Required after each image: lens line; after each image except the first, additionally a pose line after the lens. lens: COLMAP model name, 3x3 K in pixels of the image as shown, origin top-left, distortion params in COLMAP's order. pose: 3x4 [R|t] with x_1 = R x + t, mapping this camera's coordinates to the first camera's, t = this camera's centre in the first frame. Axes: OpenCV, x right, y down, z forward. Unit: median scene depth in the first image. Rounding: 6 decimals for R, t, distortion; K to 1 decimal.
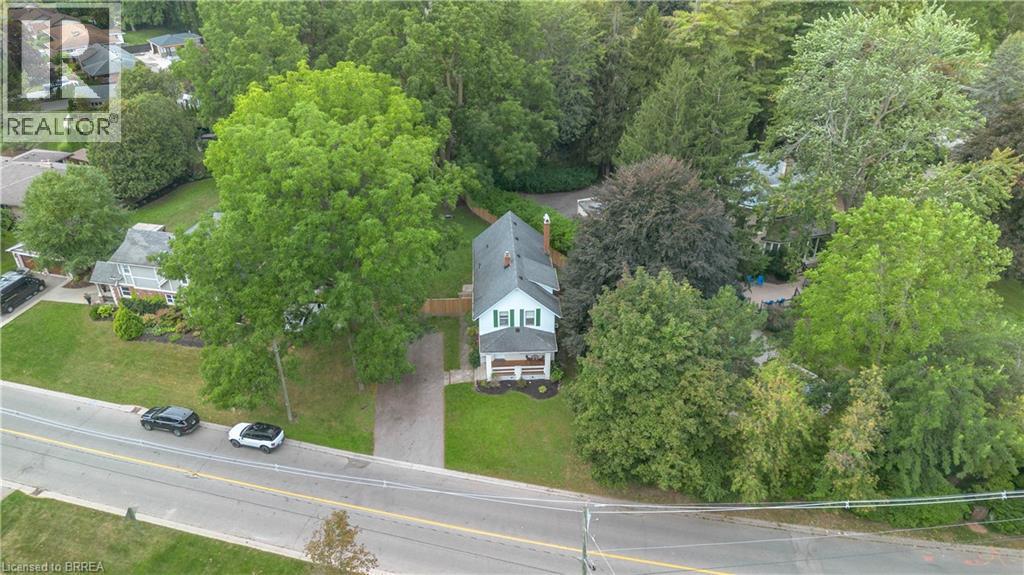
lens RADIAL K [[764.2, 0, 516.0], [0, 764.2, 295.6], [0, 0, 1]] dist [0.053308, -0.047484]
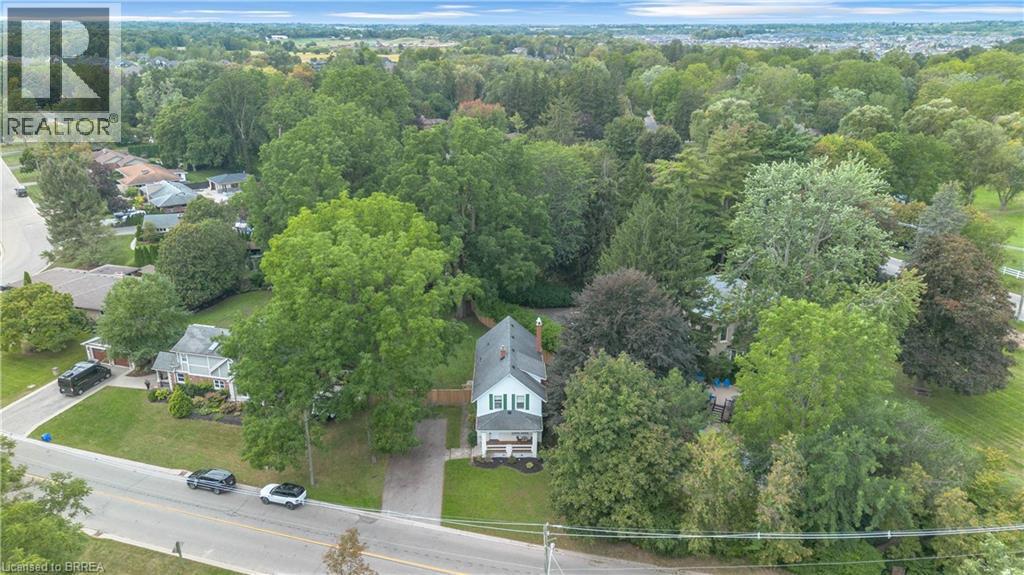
lens RADIAL K [[764.2, 0, 512.4], [0, 764.2, 284.4], [0, 0, 1]] dist [0.053308, -0.047484]
pose [[0.999193, 0.021176, -0.034125, 0.042796], [-0.027342, 0.981054, -0.191793, 0.077717], [0.029417, 0.192572, 0.980842, -0.191972]]
